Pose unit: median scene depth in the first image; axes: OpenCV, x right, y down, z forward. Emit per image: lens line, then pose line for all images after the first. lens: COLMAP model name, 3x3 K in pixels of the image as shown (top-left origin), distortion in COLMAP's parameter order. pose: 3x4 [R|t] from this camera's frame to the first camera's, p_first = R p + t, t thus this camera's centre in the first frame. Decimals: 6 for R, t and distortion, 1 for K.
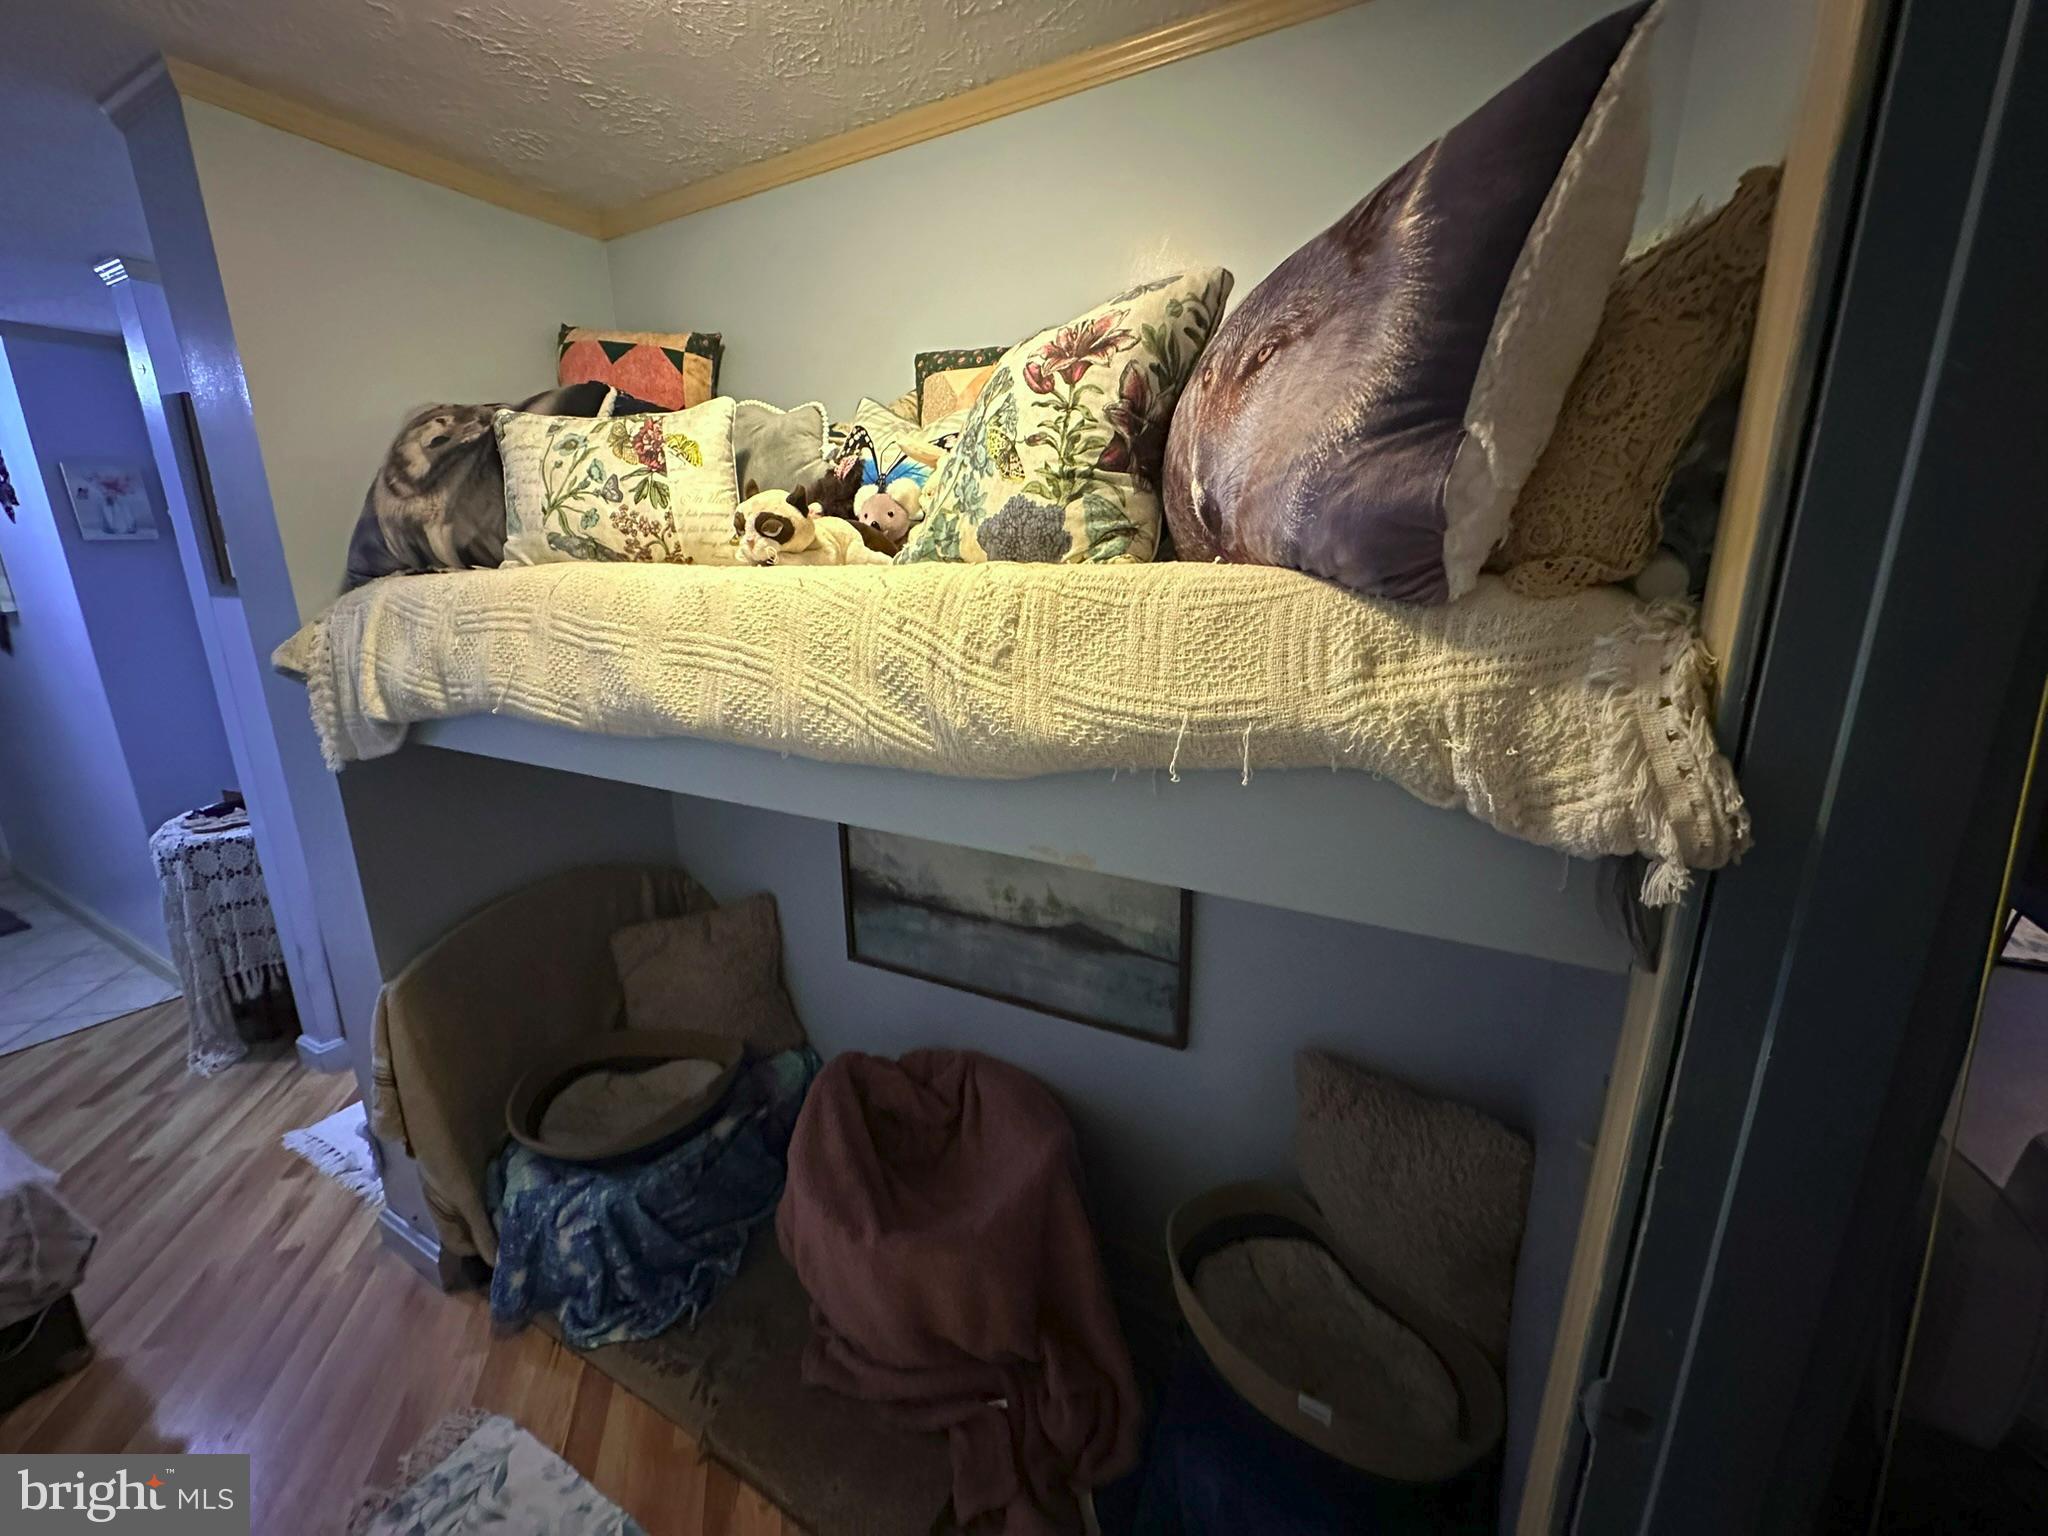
lens RADIAL K [[818.6, 0, 1023.0], [0, 818.6, 772.8], [0, 0, 1]] dist [-0.000186, 0.000074]
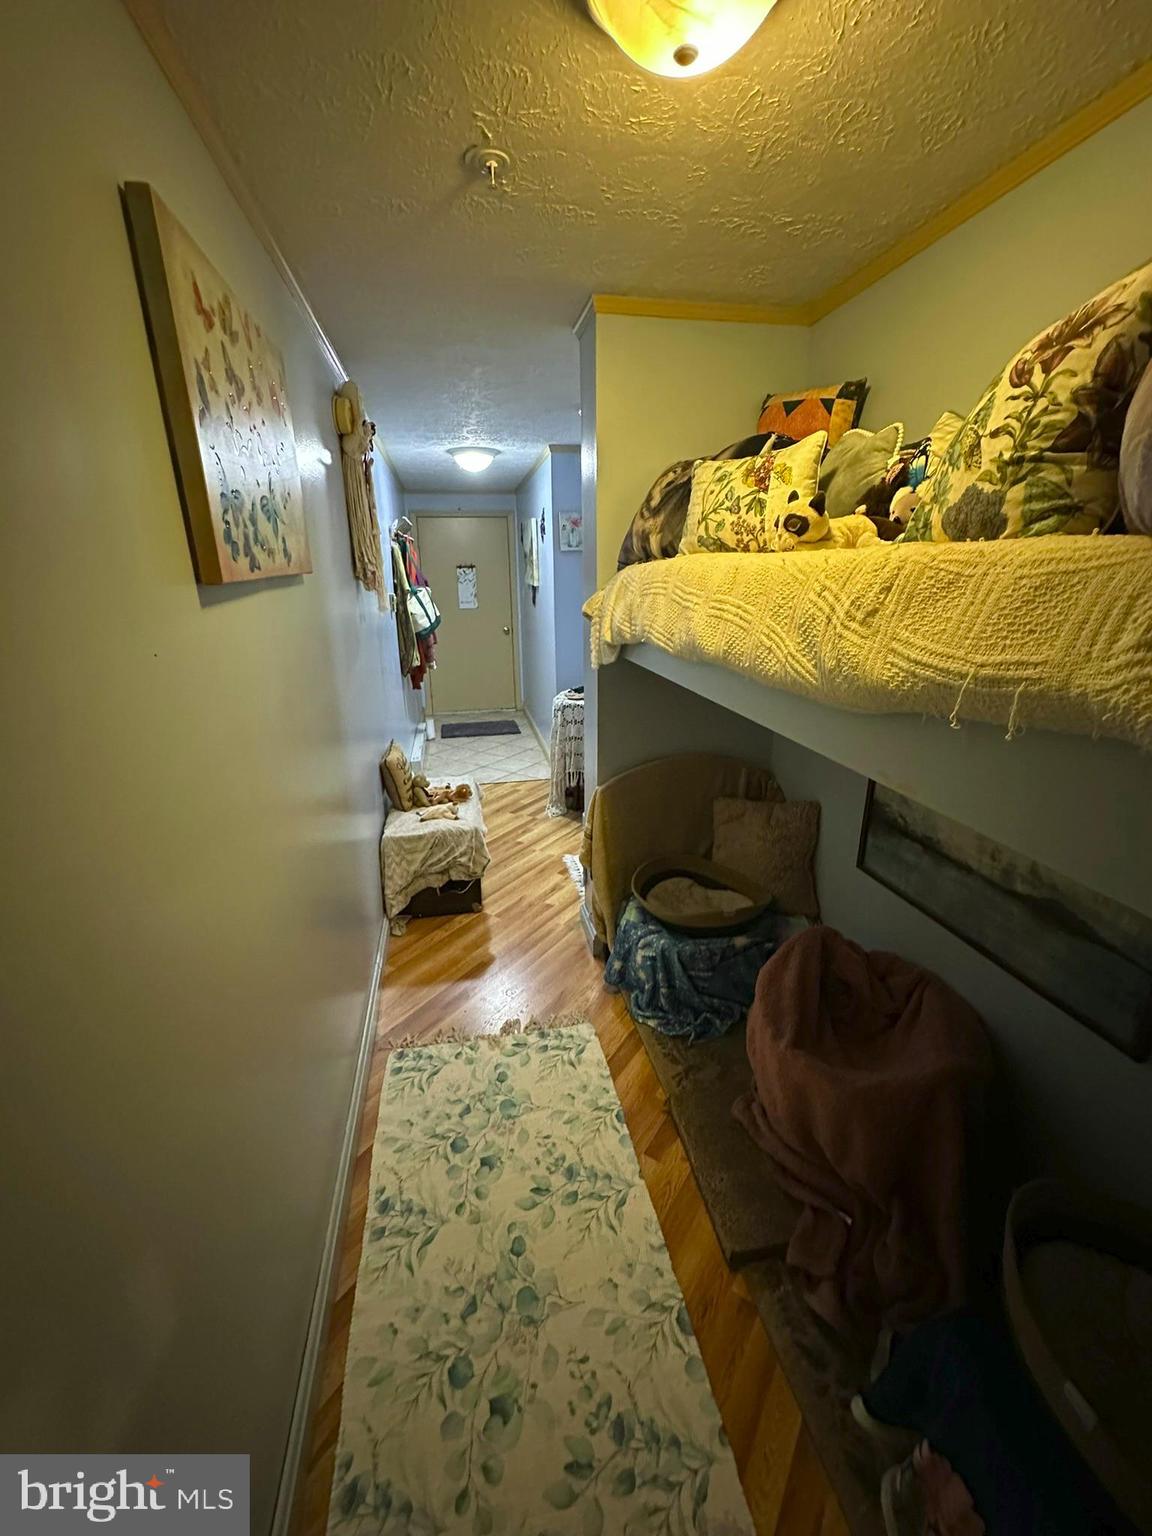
lens RADIAL K [[613.9, 0, 576.0], [0, 613.9, 768.0], [0, 0, 1]] dist [-0.000186, 0.000074]
pose [[0.651165, 0.235203, -0.721570, 0.257421], [-0.185438, 0.971256, 0.149246, 0.019204], [0.735933, 0.036622, 0.676063, 0.008699]]
